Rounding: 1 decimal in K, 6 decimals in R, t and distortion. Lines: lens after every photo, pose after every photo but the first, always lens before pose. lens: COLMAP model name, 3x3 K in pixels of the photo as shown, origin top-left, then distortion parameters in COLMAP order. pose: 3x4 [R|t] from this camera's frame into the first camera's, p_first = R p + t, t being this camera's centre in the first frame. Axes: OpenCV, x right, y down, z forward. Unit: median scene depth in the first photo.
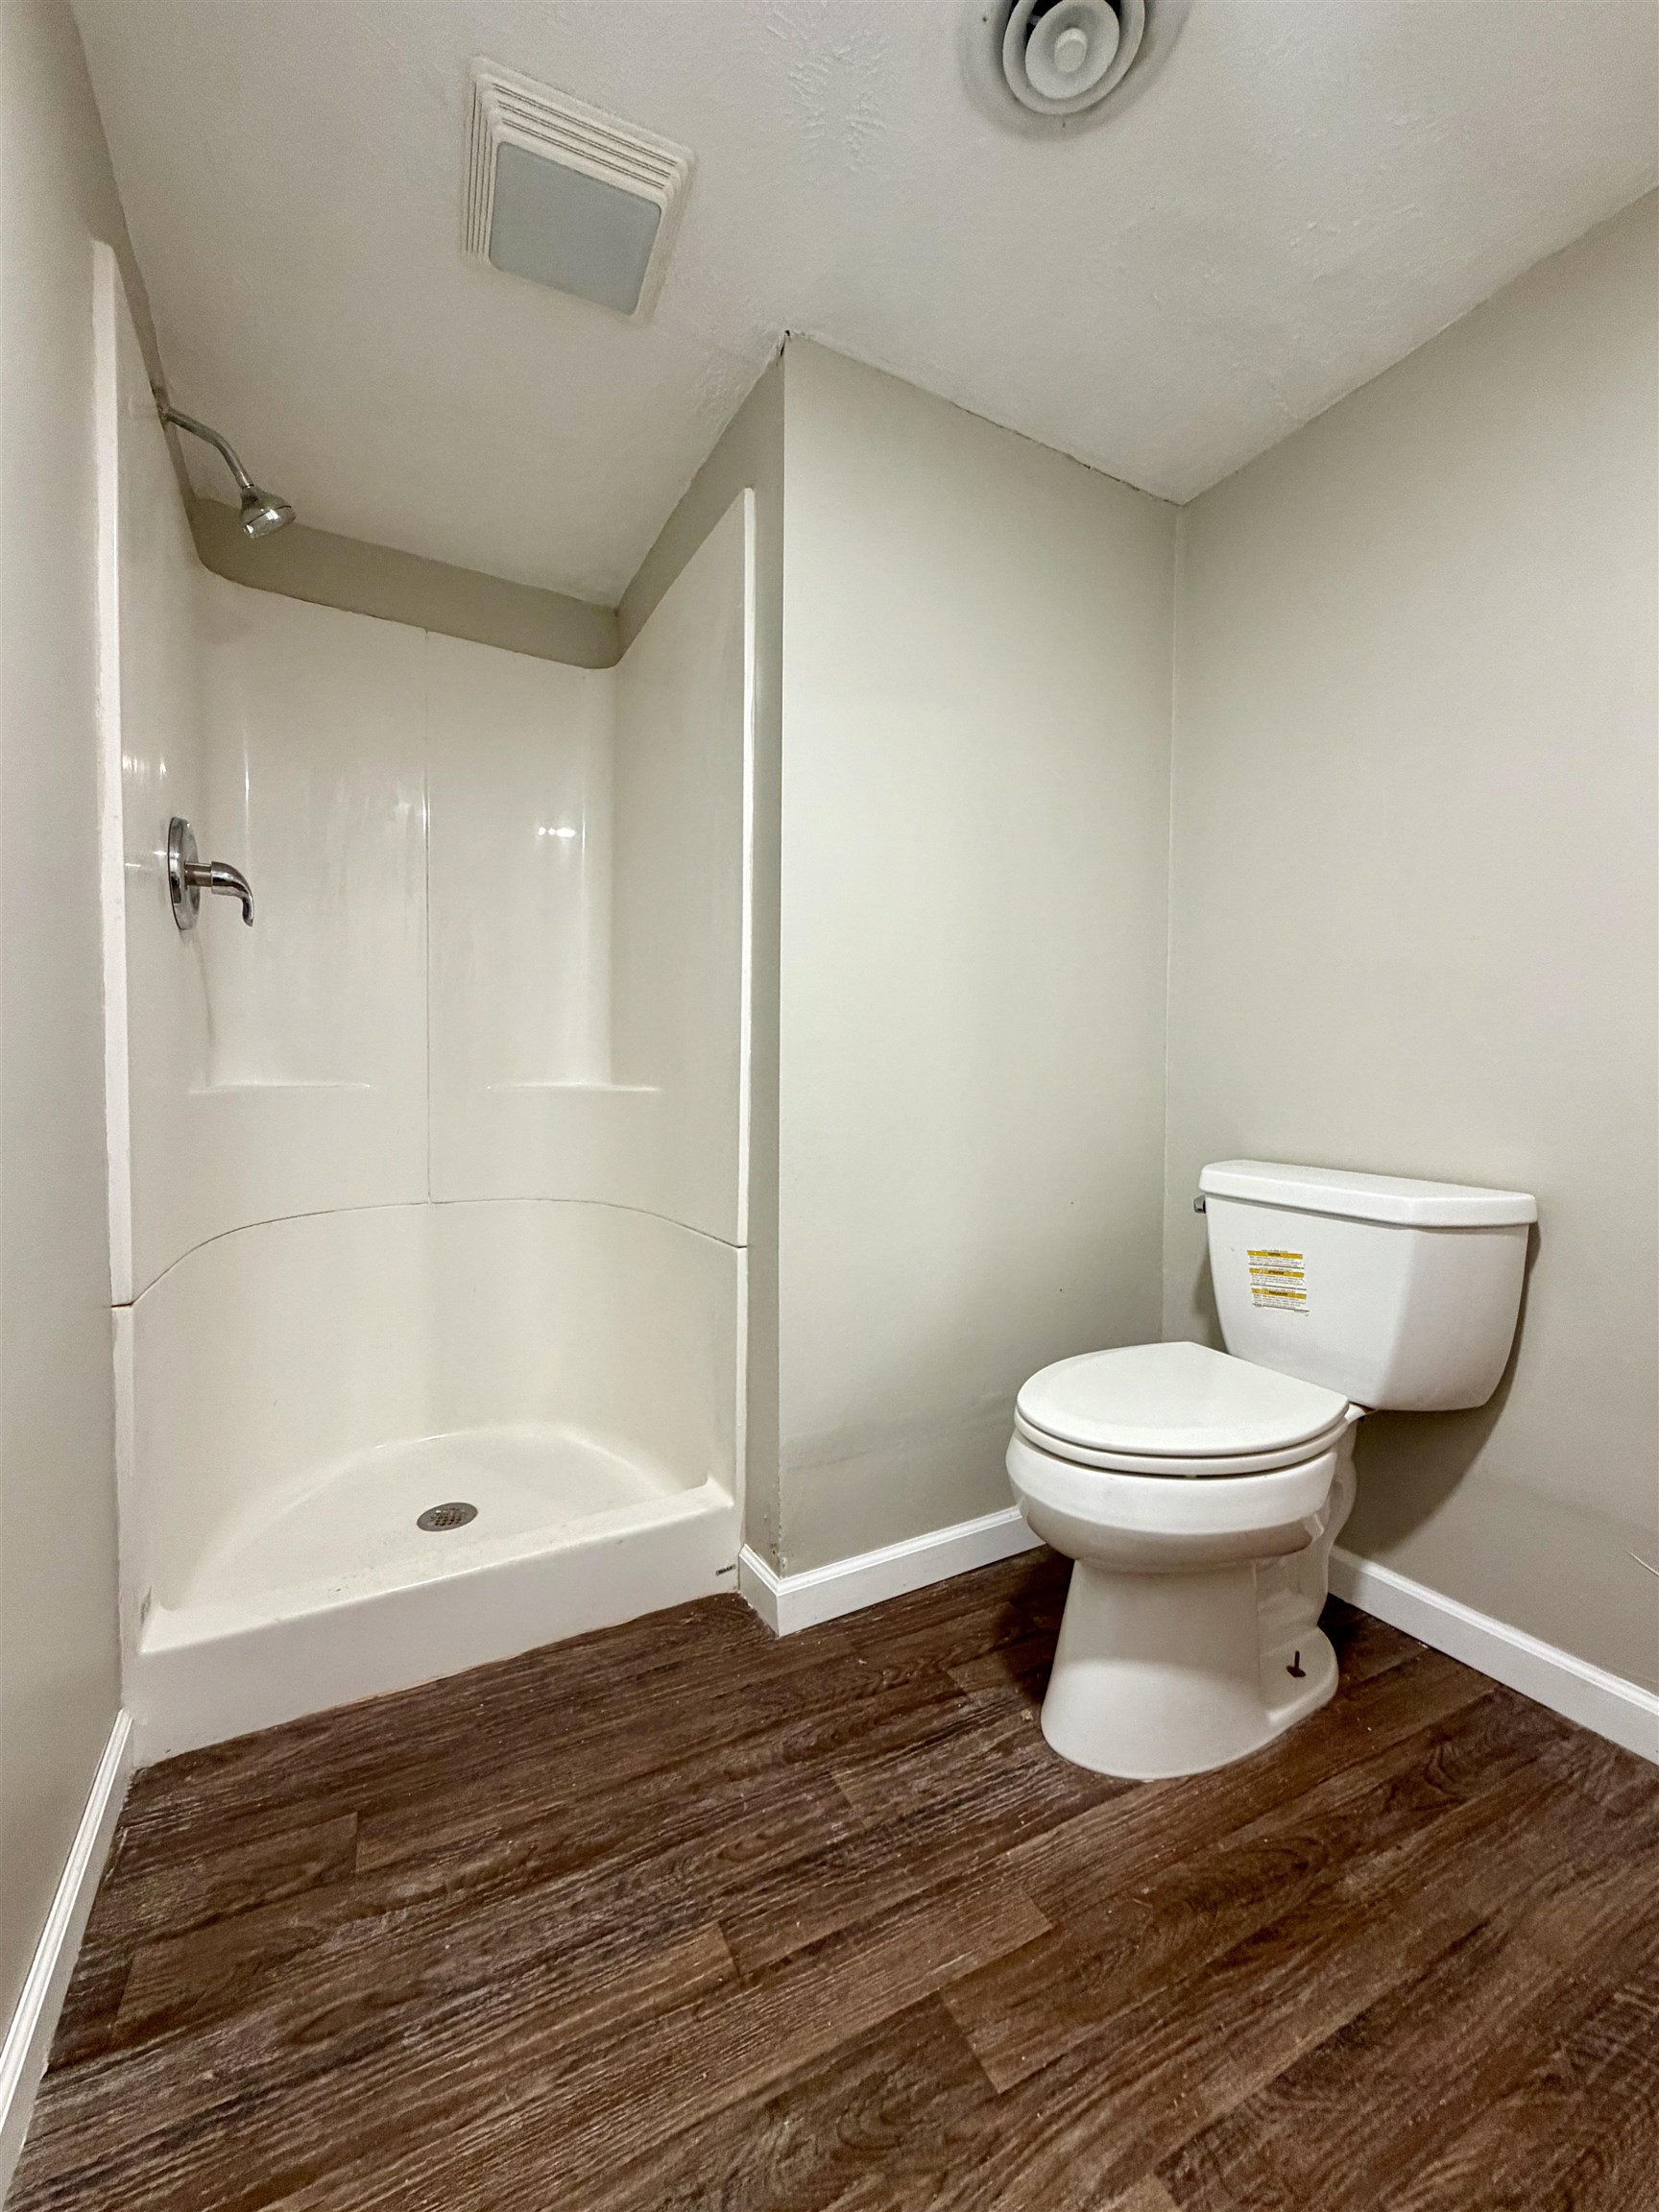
lens RADIAL K [[879.8, 0, 830.8], [0, 879.8, 1099.1], [0, 0, 1]] dist [-0.003459, 0.001759]
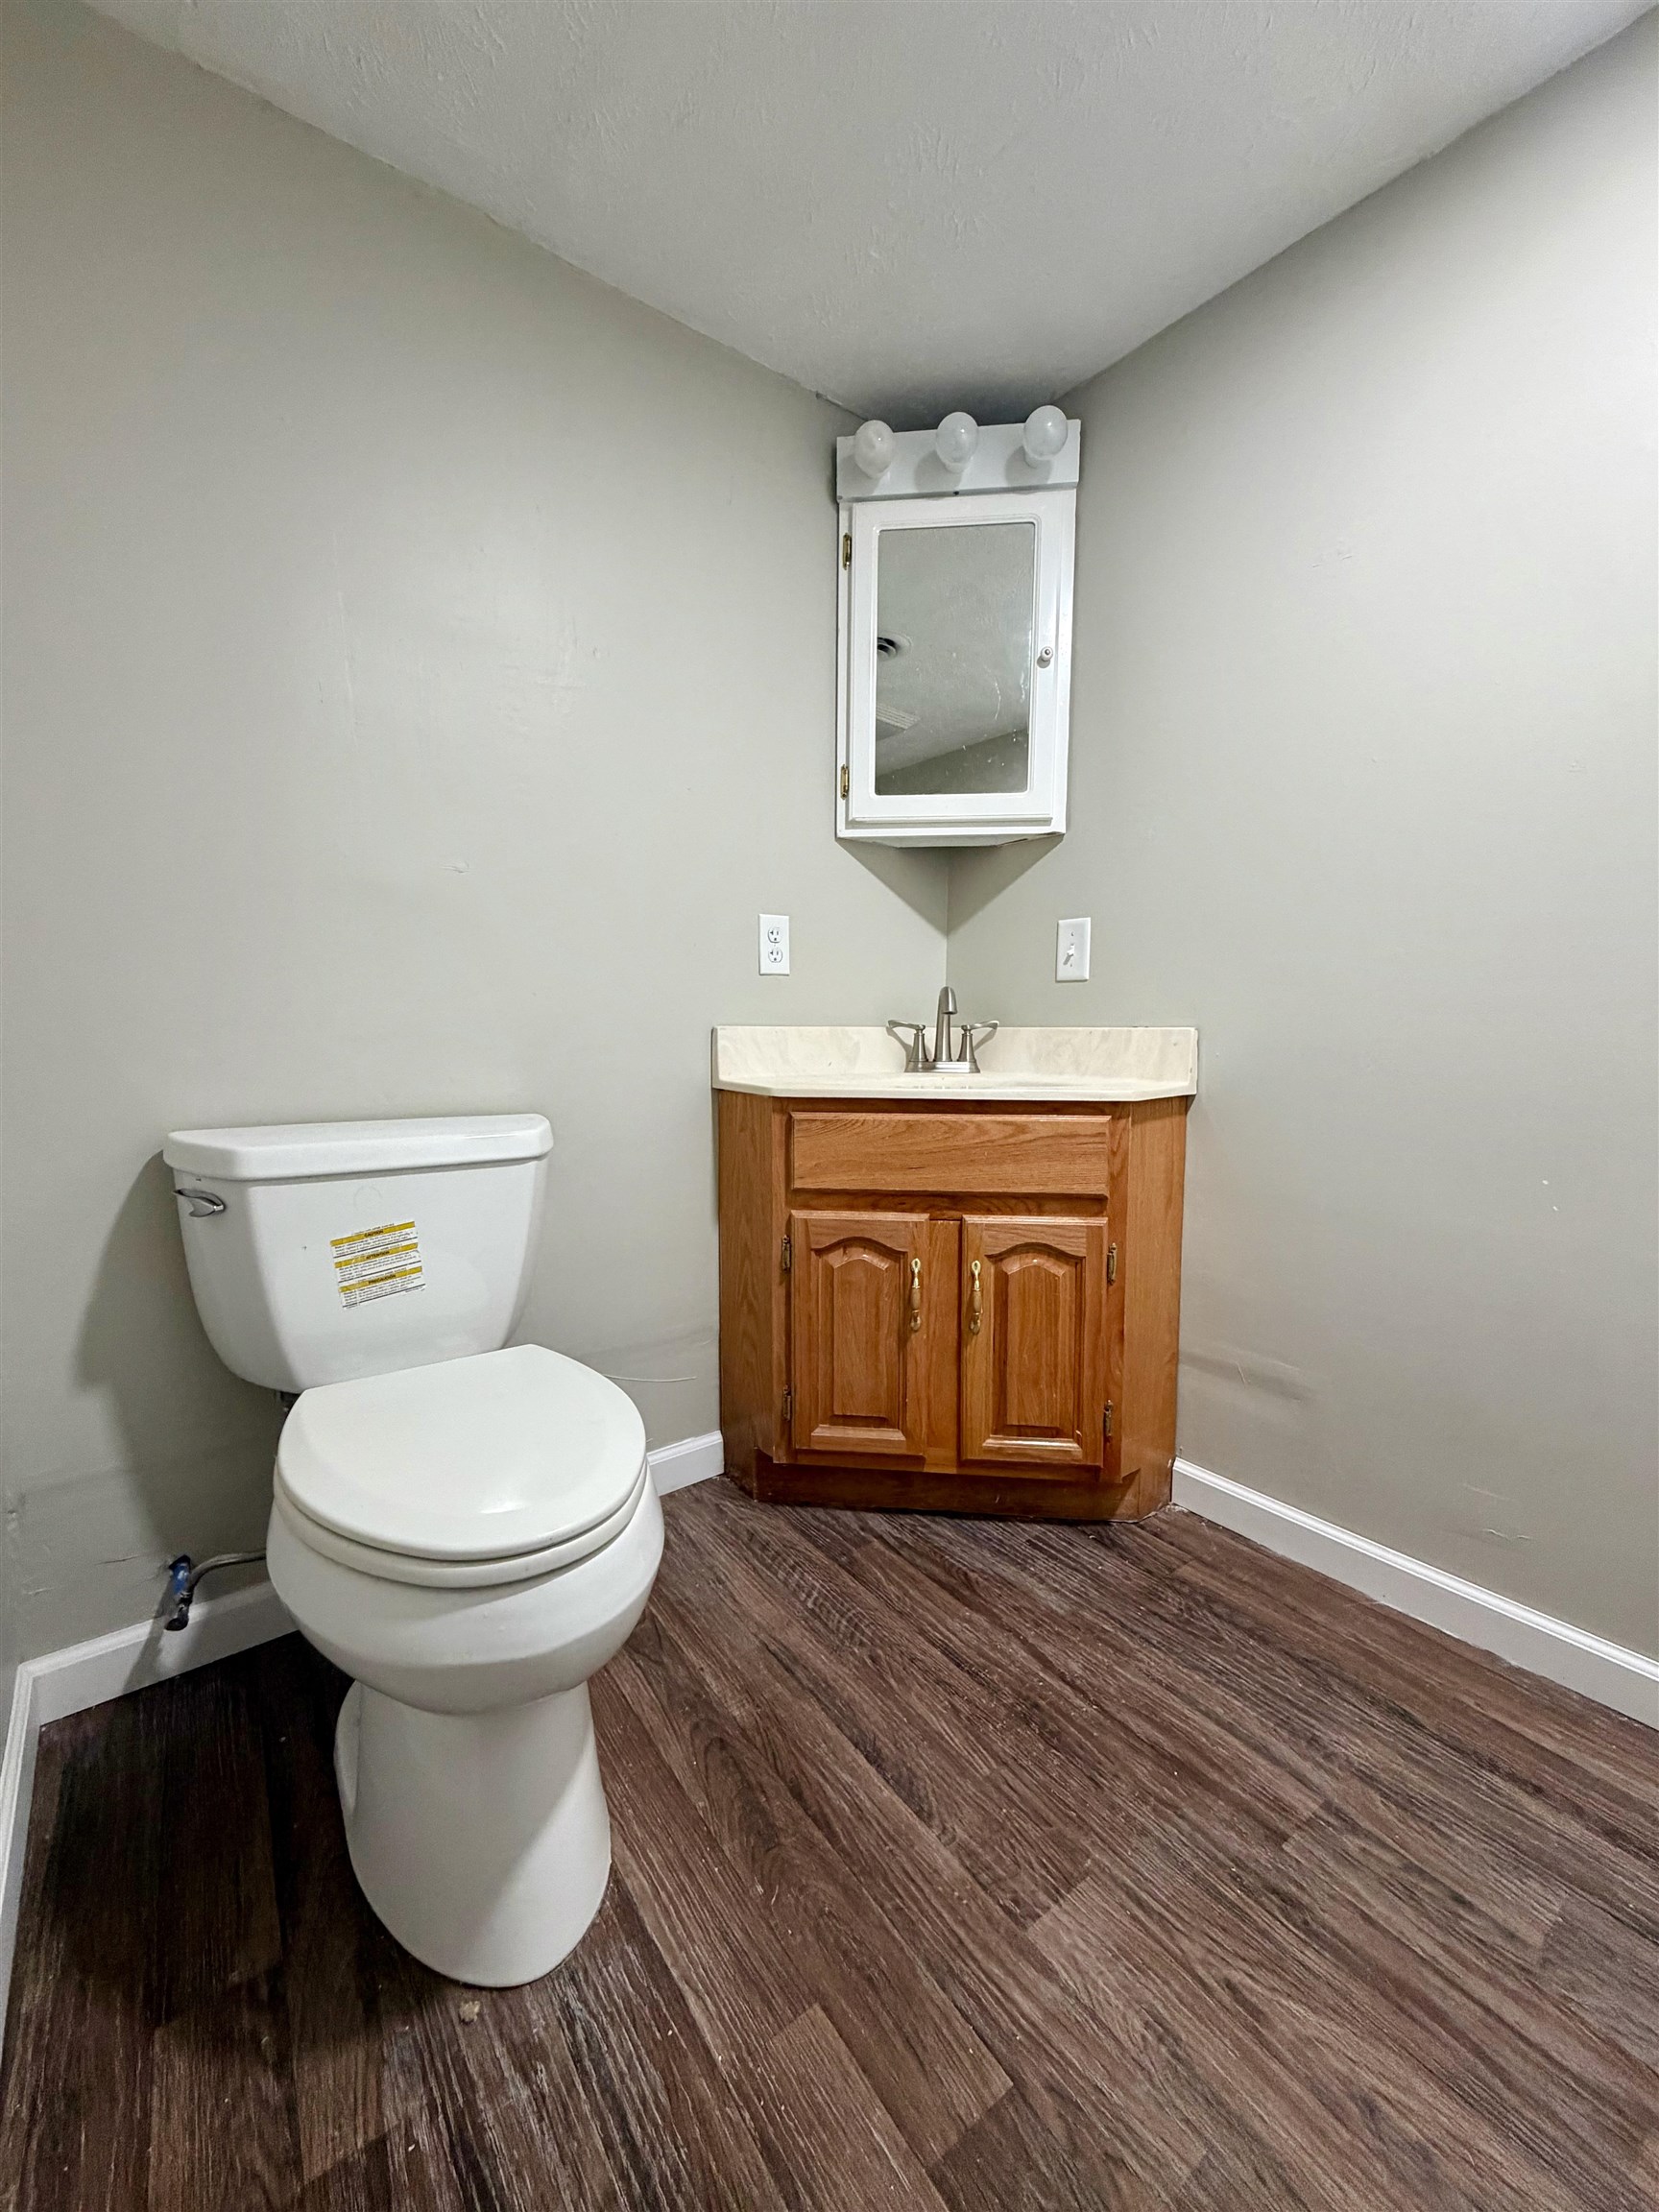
lens RADIAL K [[879.8, 0, 831.6], [0, 879.8, 1099.0], [0, 0, 1]] dist [-0.003459, 0.001759]
pose [[-0.146112, -0.107011, 0.983463, -0.461577], [0.025729, 0.993385, 0.111913, -0.032881], [-0.988933, 0.041655, -0.142392, 0.983429]]
